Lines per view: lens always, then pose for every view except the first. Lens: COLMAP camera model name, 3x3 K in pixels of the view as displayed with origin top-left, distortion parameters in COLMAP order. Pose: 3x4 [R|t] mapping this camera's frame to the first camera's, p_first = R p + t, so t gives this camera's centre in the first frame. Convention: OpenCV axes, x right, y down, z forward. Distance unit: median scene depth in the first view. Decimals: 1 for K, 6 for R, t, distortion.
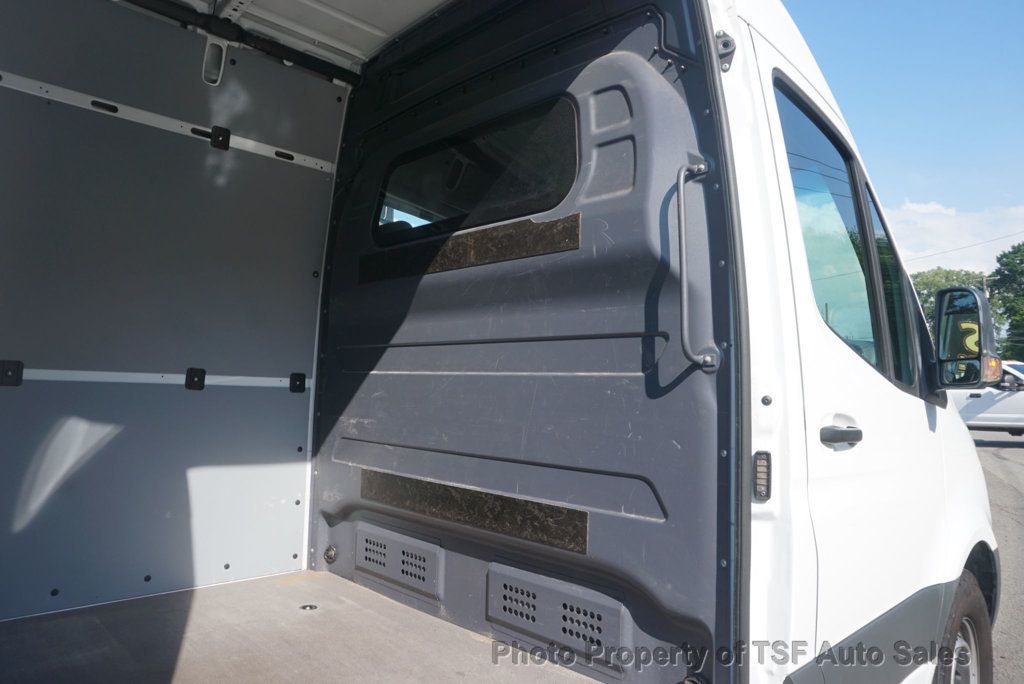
lens RADIAL K [[693.0, 0, 512.0], [0, 693.0, 342.0], [0, 0, 1]] dist [-0.057171, 0.050865]
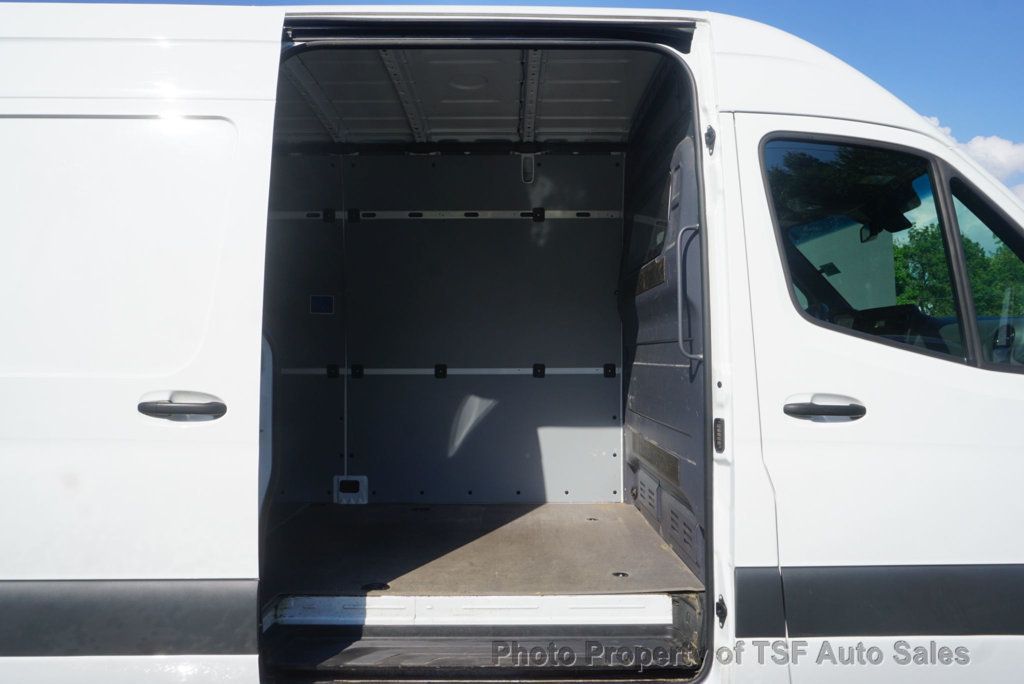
lens RADIAL K [[773.5, 0, 512.0], [0, 773.5, 342.0], [0, 0, 1]] dist [-0.038857, 0.006895]
pose [[0.715314, -0.044917, -0.697358, 0.730487], [0.073450, 0.997237, 0.011108, -0.035489], [0.694932, -0.059167, 0.716637, -0.304318]]
